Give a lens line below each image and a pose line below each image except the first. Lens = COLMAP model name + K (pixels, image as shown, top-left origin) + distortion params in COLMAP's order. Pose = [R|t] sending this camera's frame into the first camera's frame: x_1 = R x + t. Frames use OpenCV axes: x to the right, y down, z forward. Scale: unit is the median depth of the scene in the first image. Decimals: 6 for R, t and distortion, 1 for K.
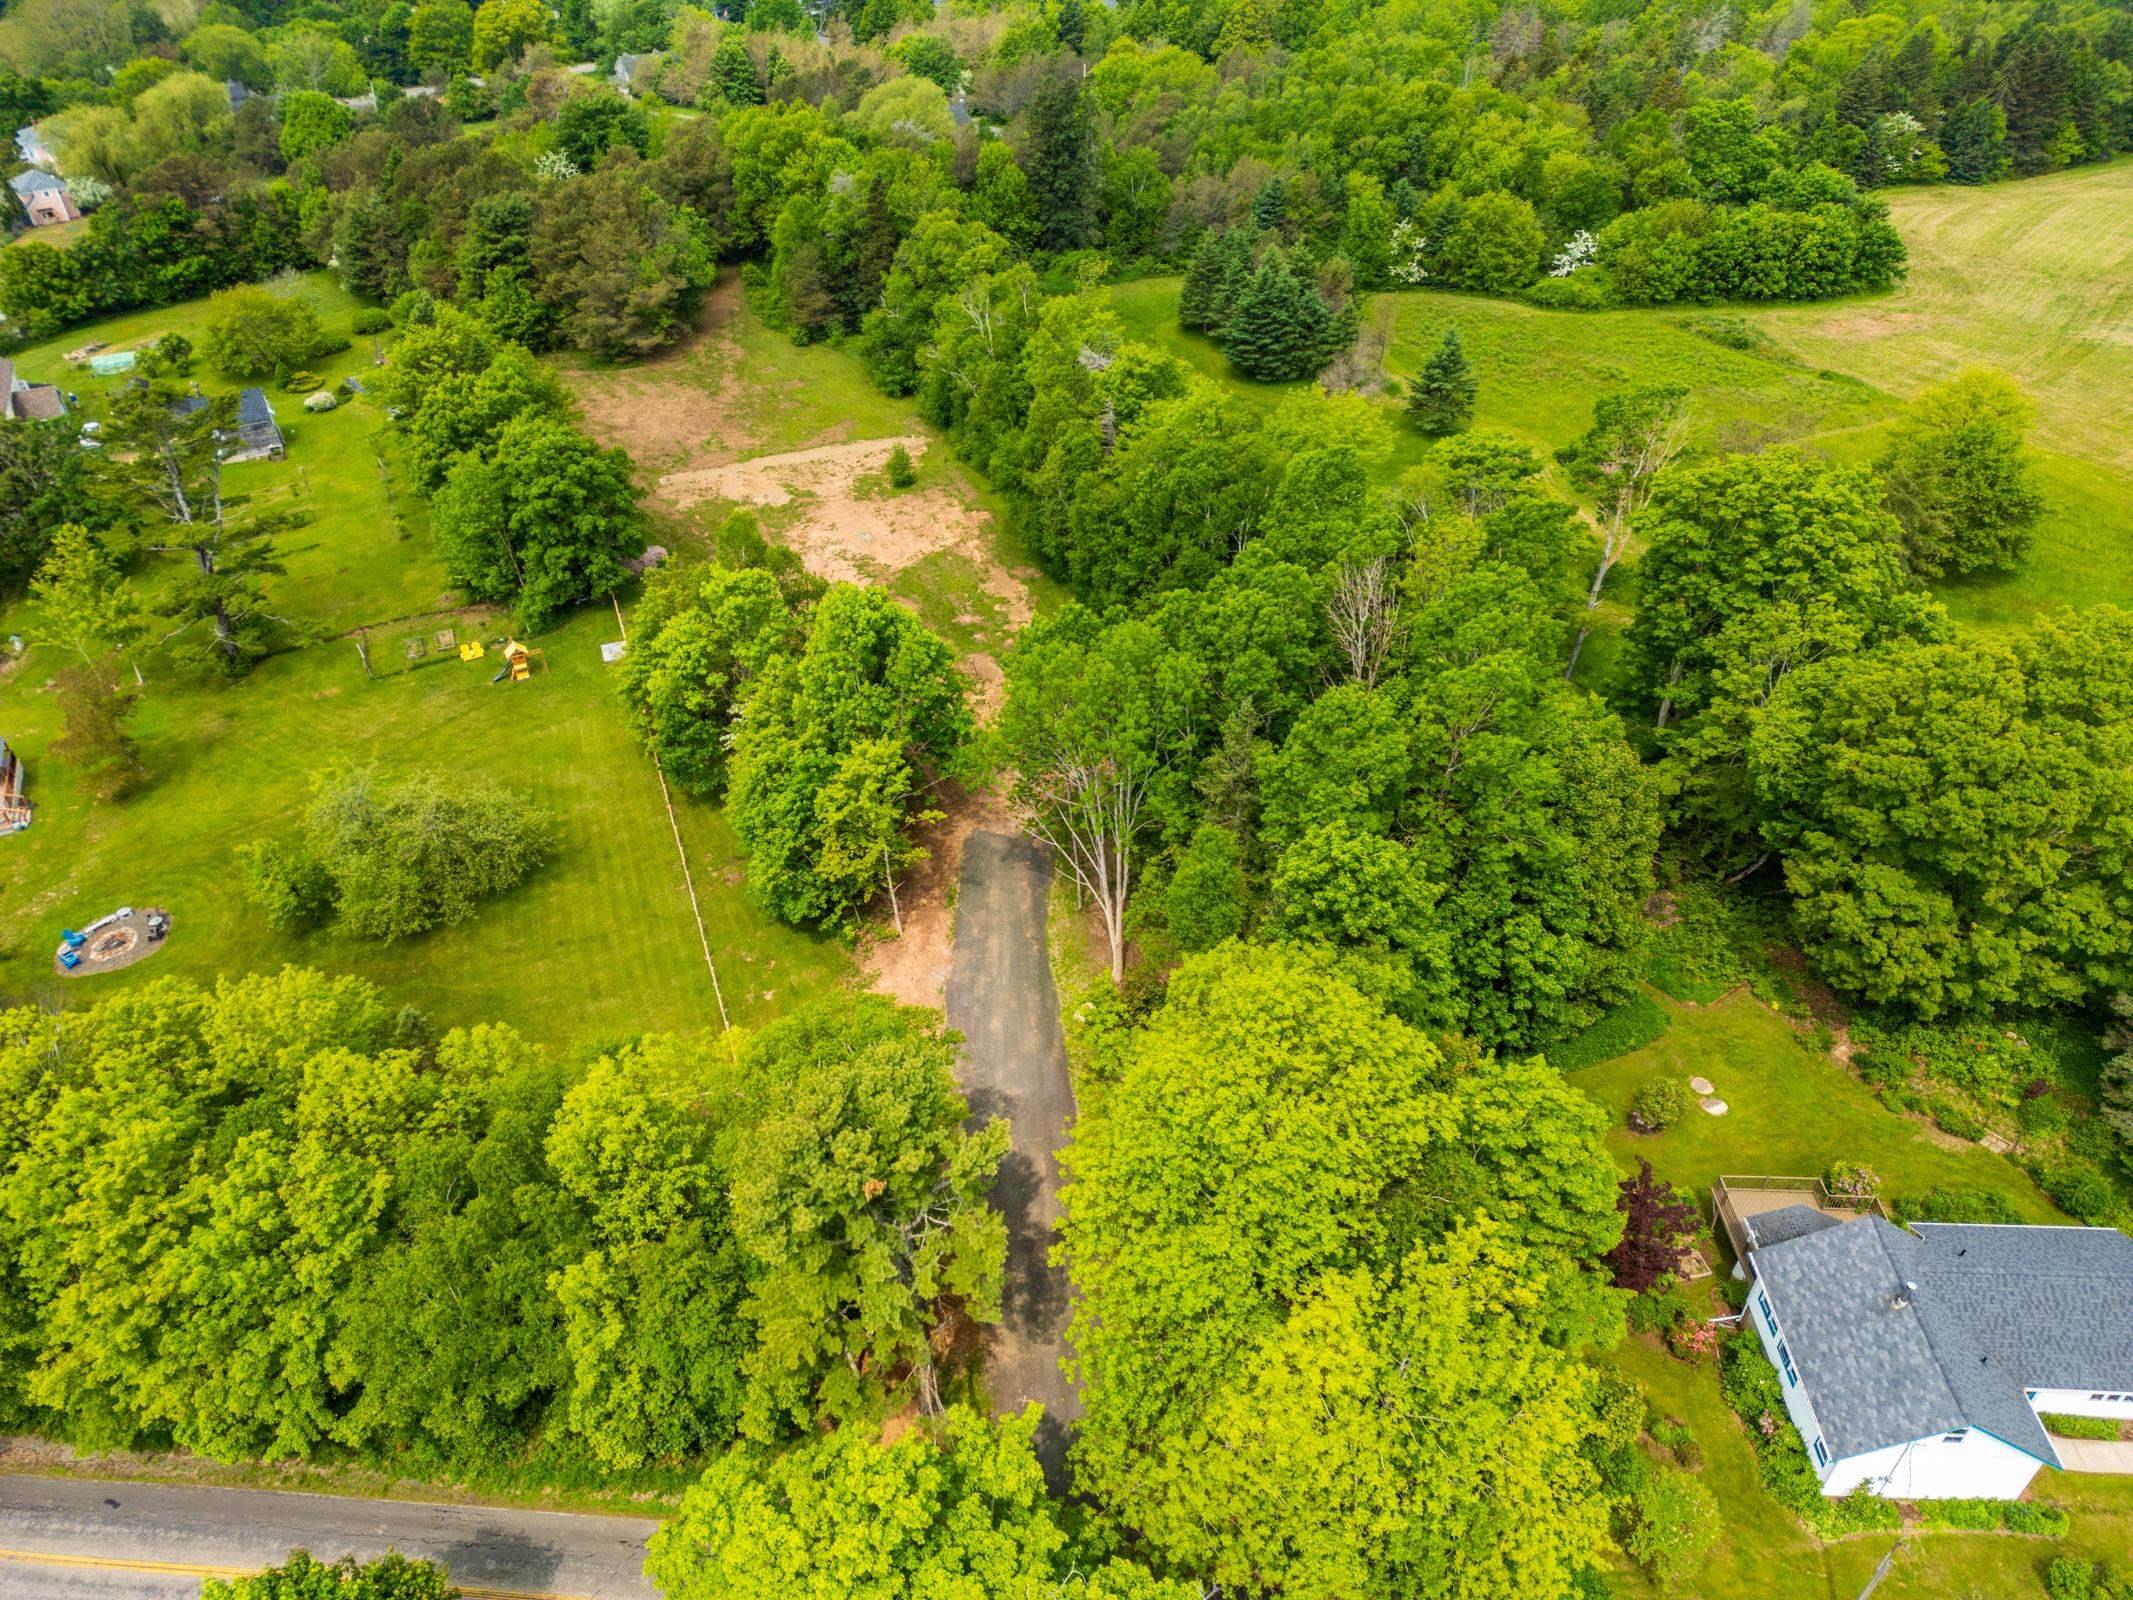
lens RADIAL K [[1495.3, 0, 1066.5], [0, 1495.3, 800.0], [0, 0, 1]] dist [0.076377, -0.065408]
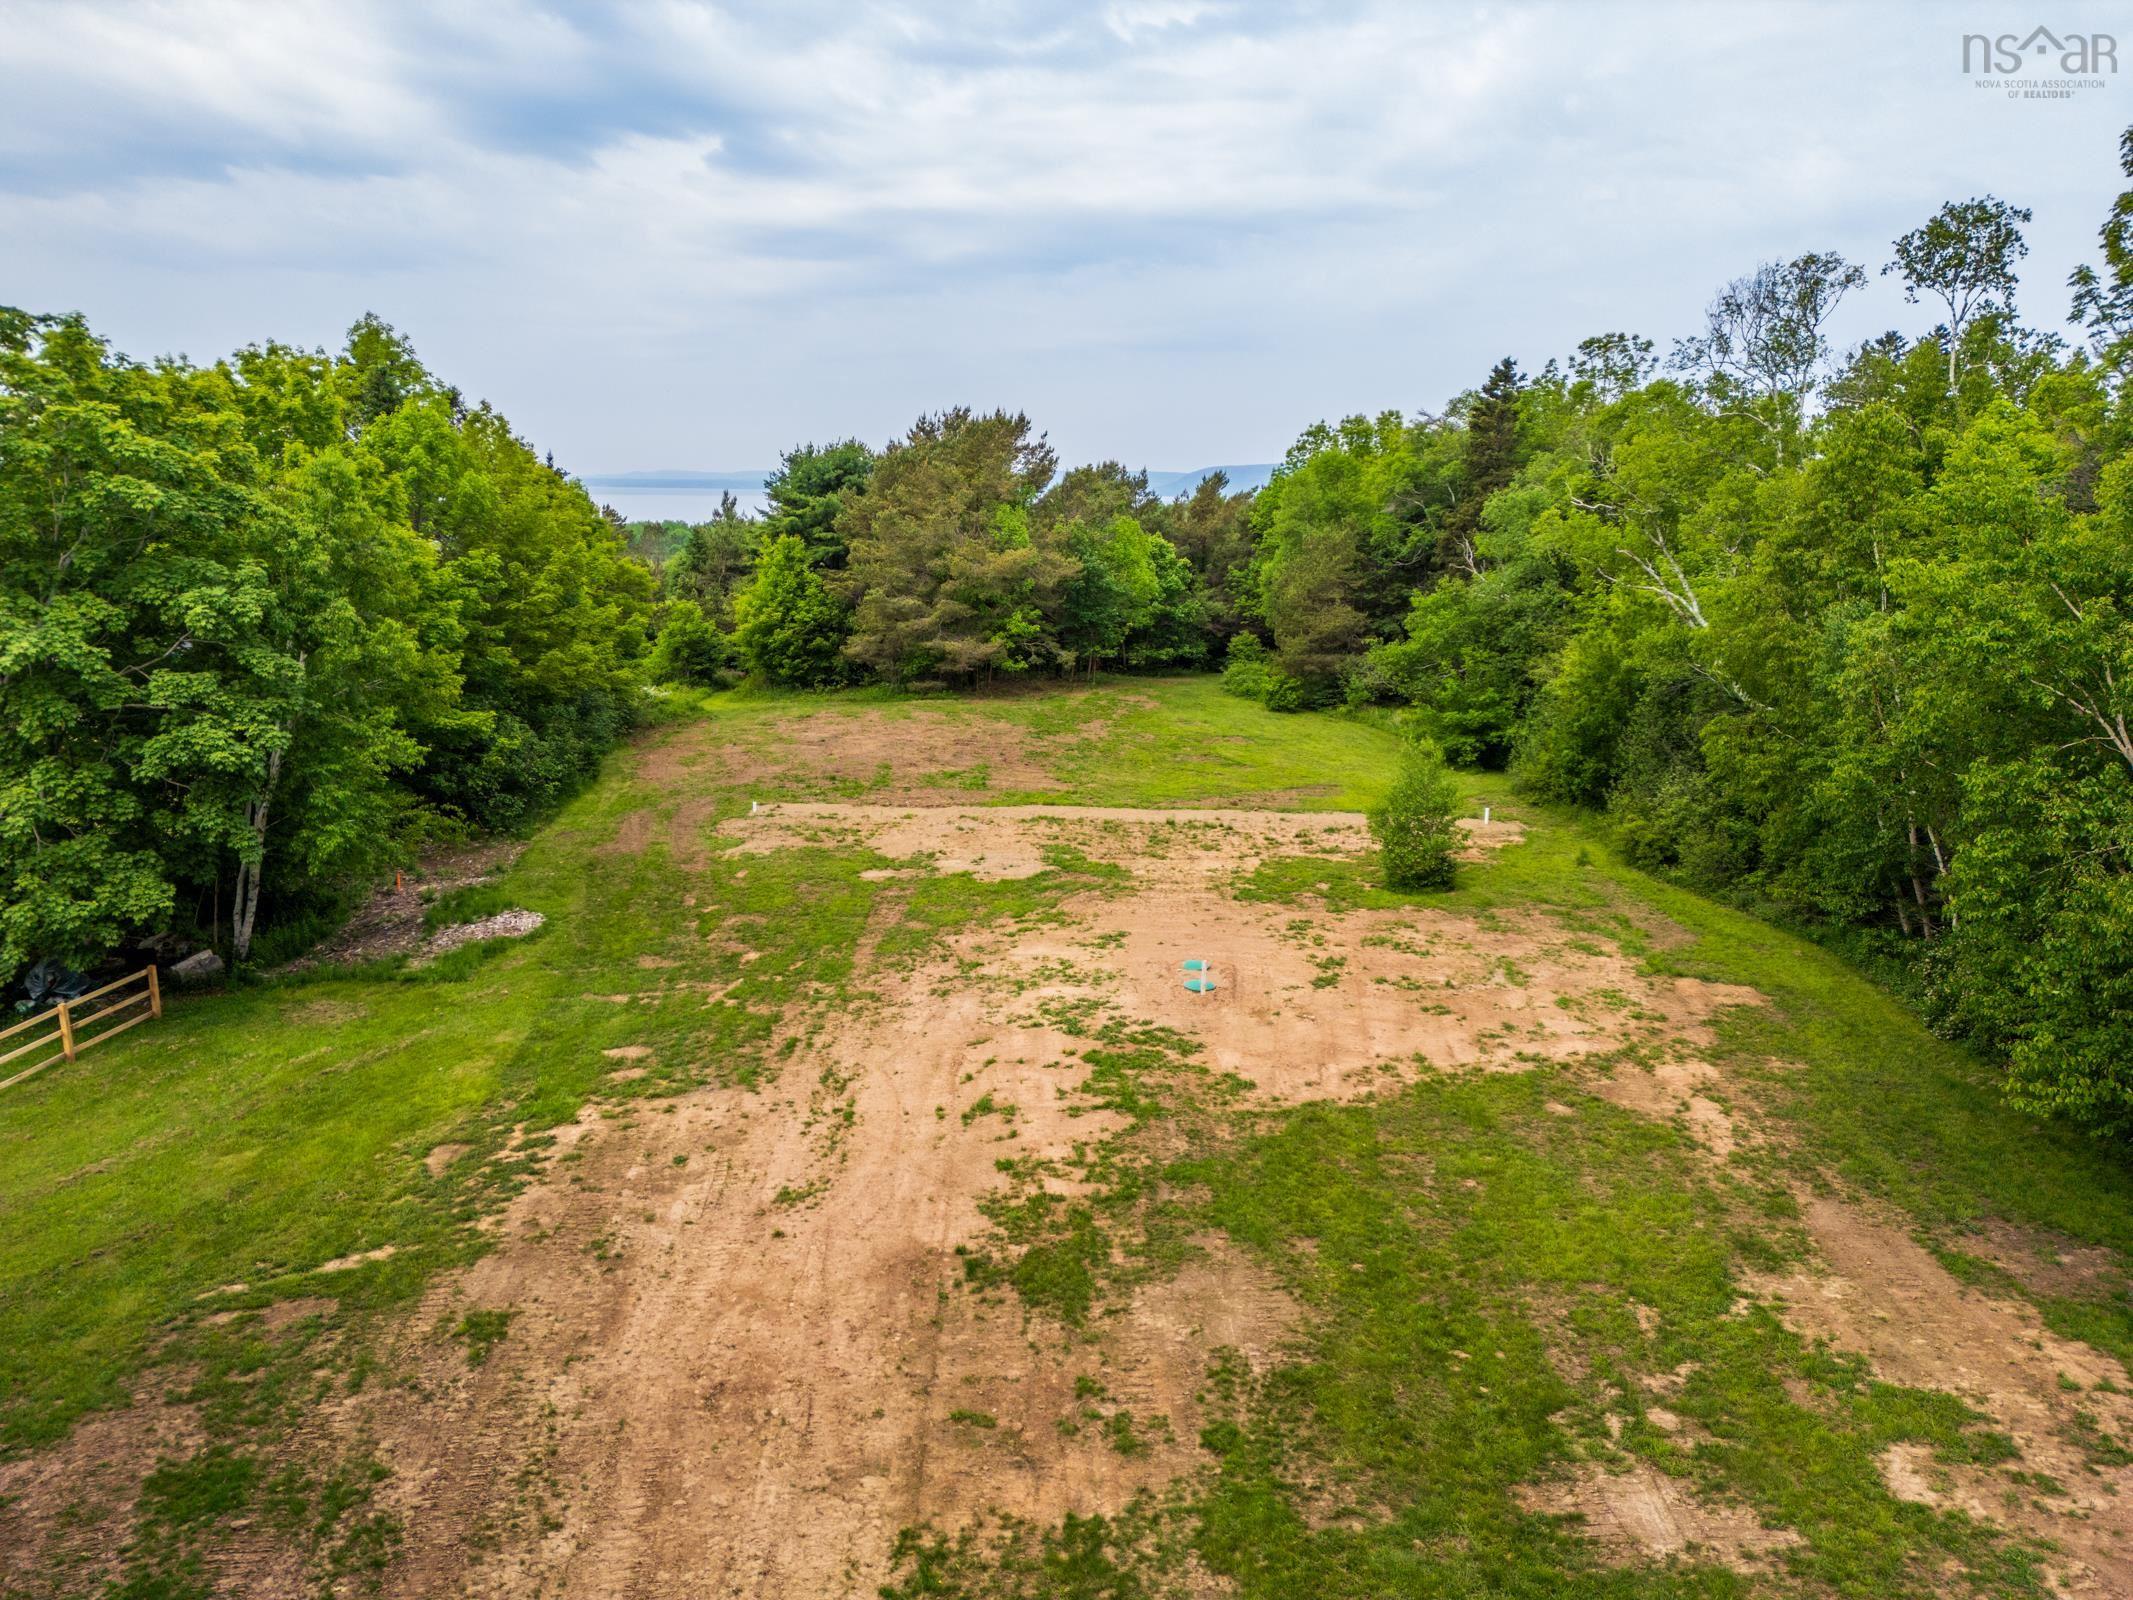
lens RADIAL K [[1502.2, 0, 1066.5], [0, 1502.2, 800.0], [0, 0, 1]] dist [0.090333, -0.096527]
pose [[0.911999, 0.099643, -0.397905, -0.049827], [-0.261695, 0.888325, -0.377352, -0.085673], [0.315869, 0.448274, 0.836228, 0.645609]]
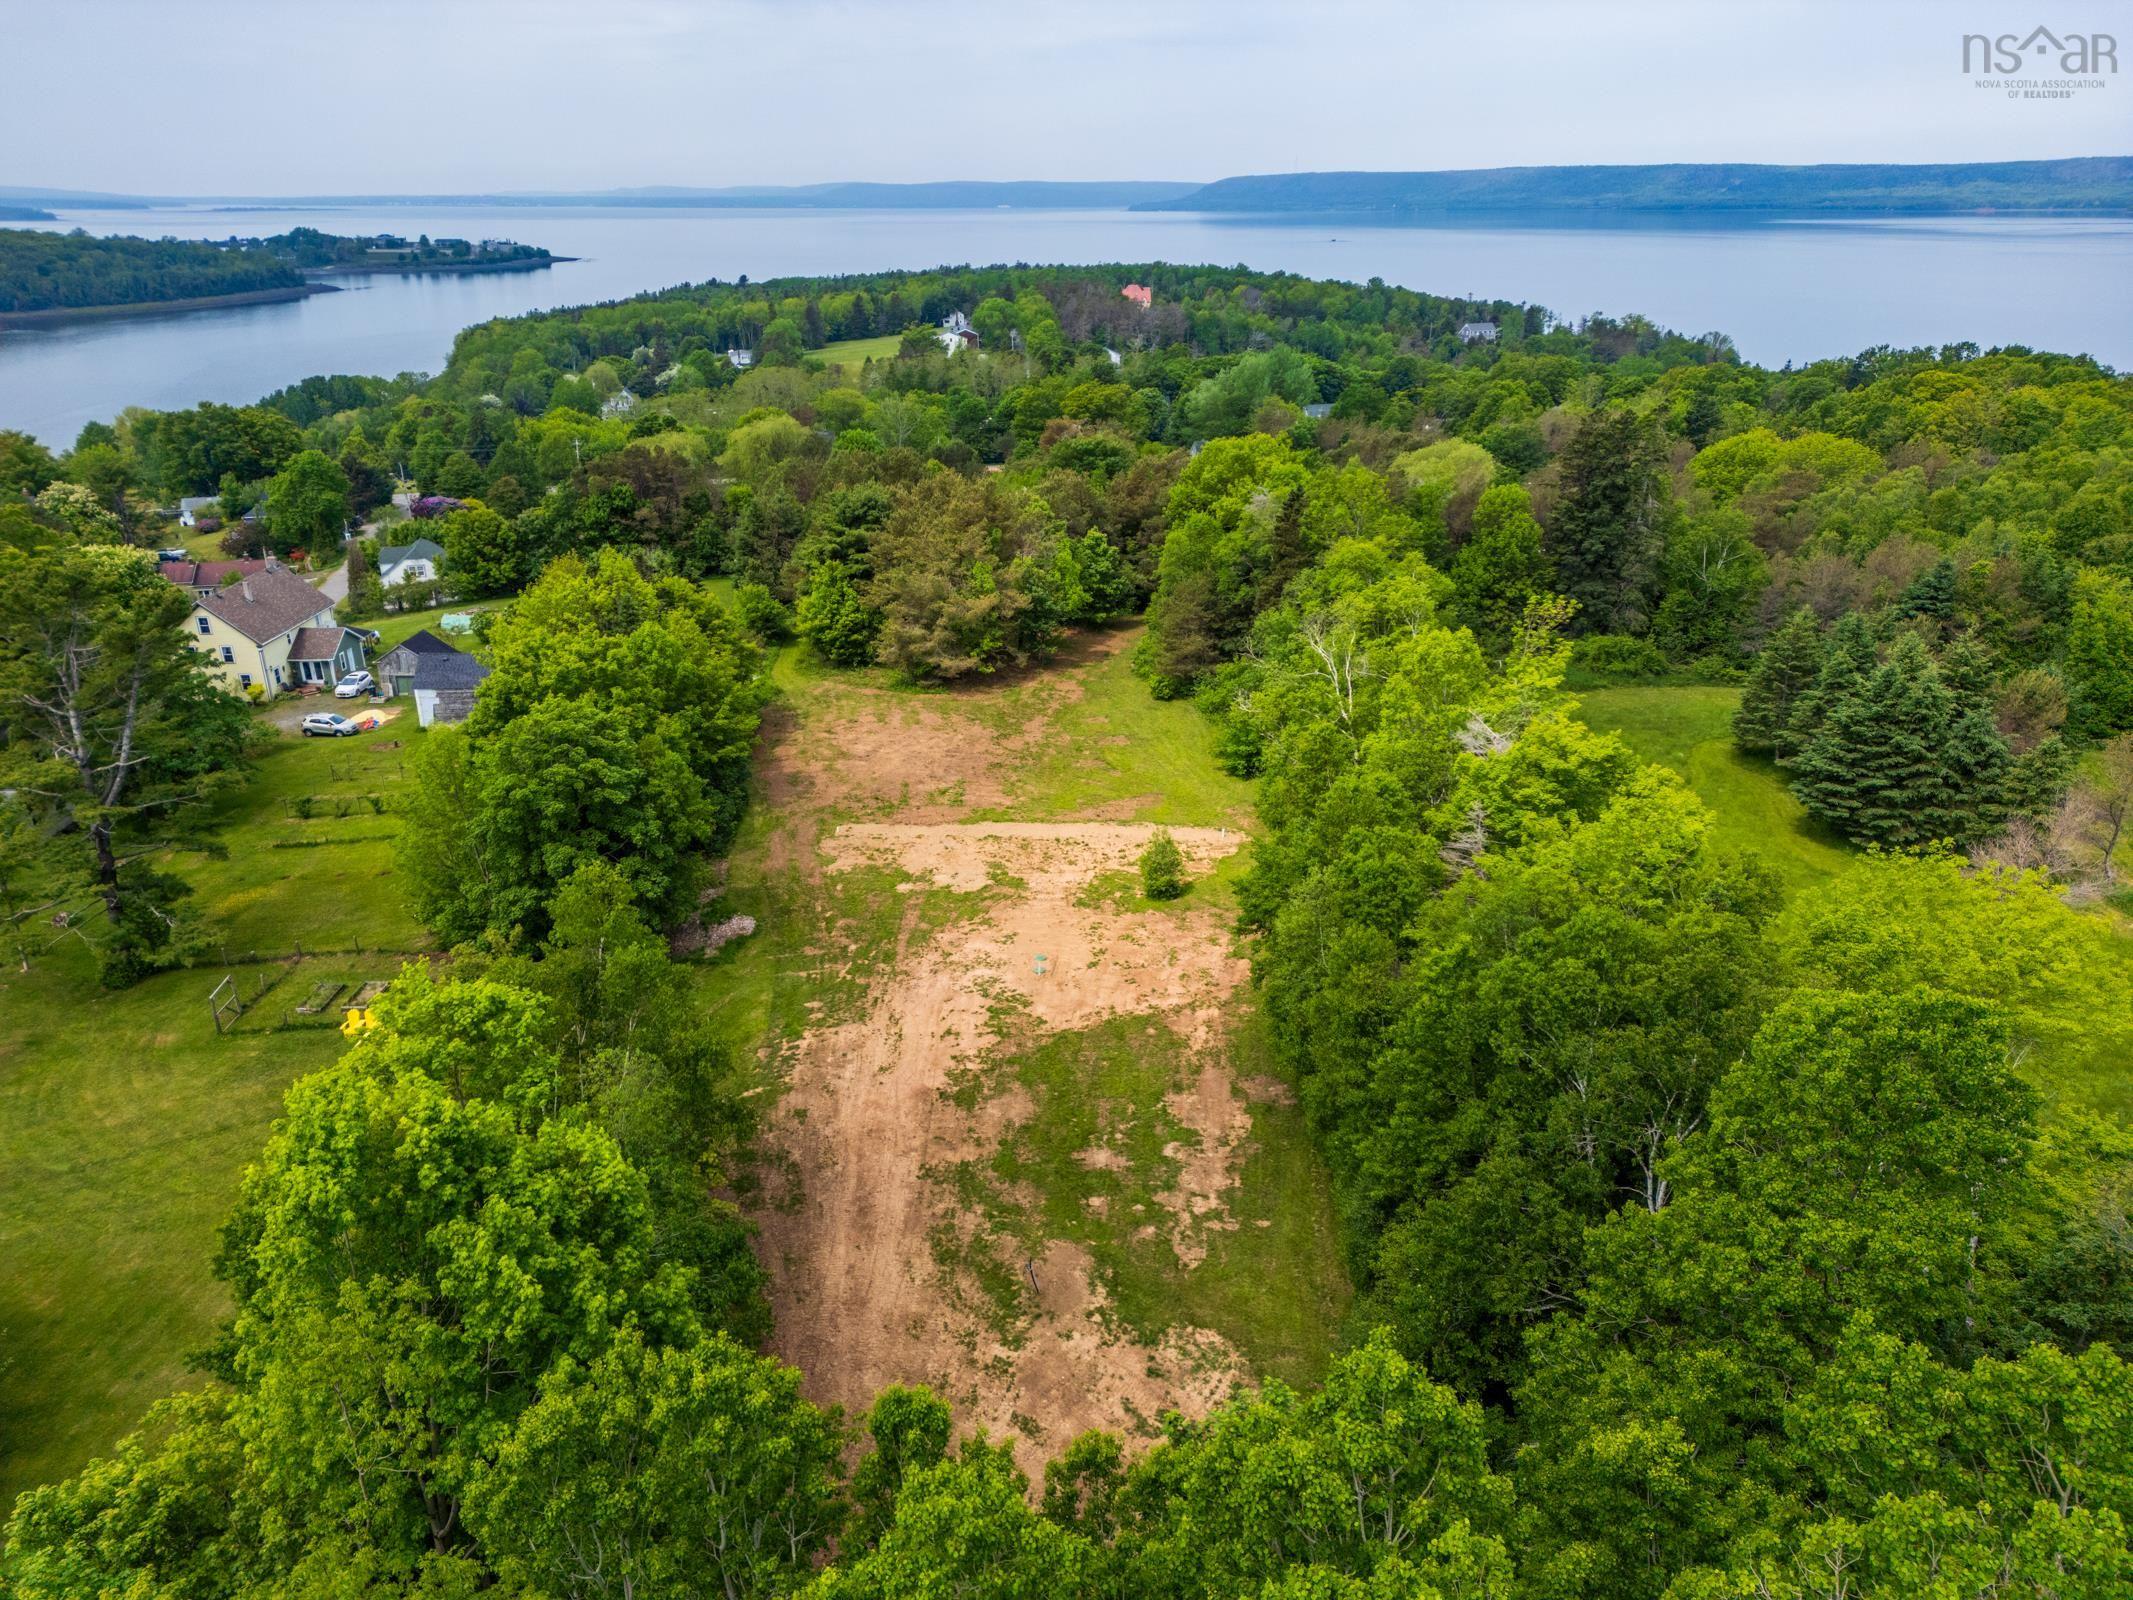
lens RADIAL K [[1494.0, 0, 1066.5], [0, 1494.0, 800.0], [0, 0, 1]] dist [0.122285, -0.130556]
pose [[0.909355, 0.157927, -0.384880, 0.077049], [-0.255801, 0.941849, -0.217913, -0.091822], [0.328084, 0.296613, 0.896873, 0.376773]]
